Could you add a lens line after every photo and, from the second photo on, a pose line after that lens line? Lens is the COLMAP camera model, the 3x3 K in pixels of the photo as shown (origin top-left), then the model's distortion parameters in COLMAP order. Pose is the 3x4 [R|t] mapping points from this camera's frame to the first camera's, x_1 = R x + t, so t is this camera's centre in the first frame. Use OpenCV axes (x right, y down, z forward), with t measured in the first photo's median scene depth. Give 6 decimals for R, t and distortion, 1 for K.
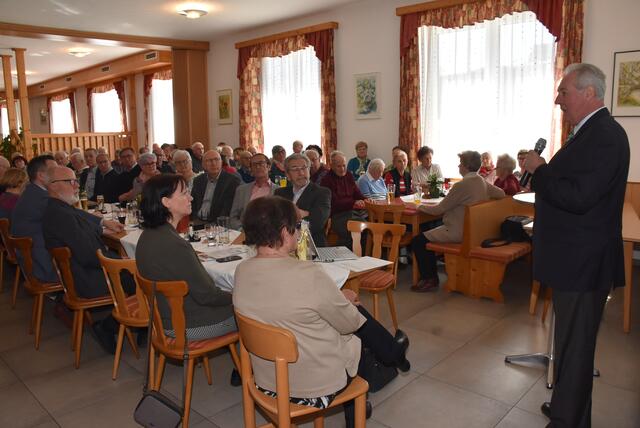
lens RADIAL K [[495.2, 0, 323.8], [0, 495.2, 214.5], [0, 0, 1]] dist [-0.151319, 0.097601]
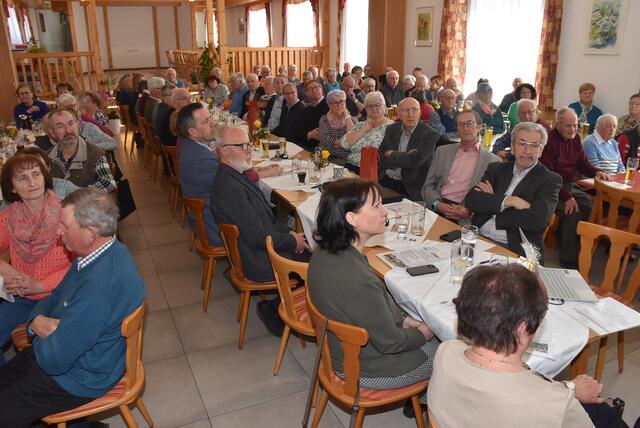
lens RADIAL K [[495.2, 0, 323.8], [0, 495.2, 214.5], [0, 0, 1]] dist [-0.151319, 0.097601]
pose [[0.929763, 0.140815, -0.340165, -0.030993], [-0.077513, 0.978124, 0.193042, -0.049429], [0.359907, -0.153116, 0.920338, 0.084970]]
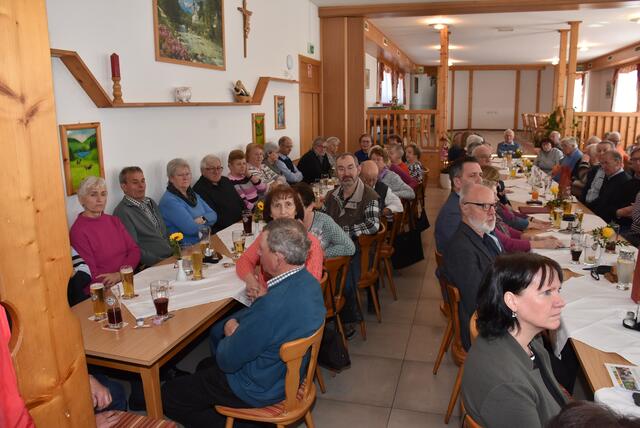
lens RADIAL K [[495.2, 0, 323.8], [0, 495.2, 214.5], [0, 0, 1]] dist [-0.151319, 0.097601]
pose [[0.460186, 0.200394, -0.864911, 0.017292], [-0.142330, 0.978245, 0.150925, -0.052964], [0.876339, 0.053649, 0.478697, 0.145192]]
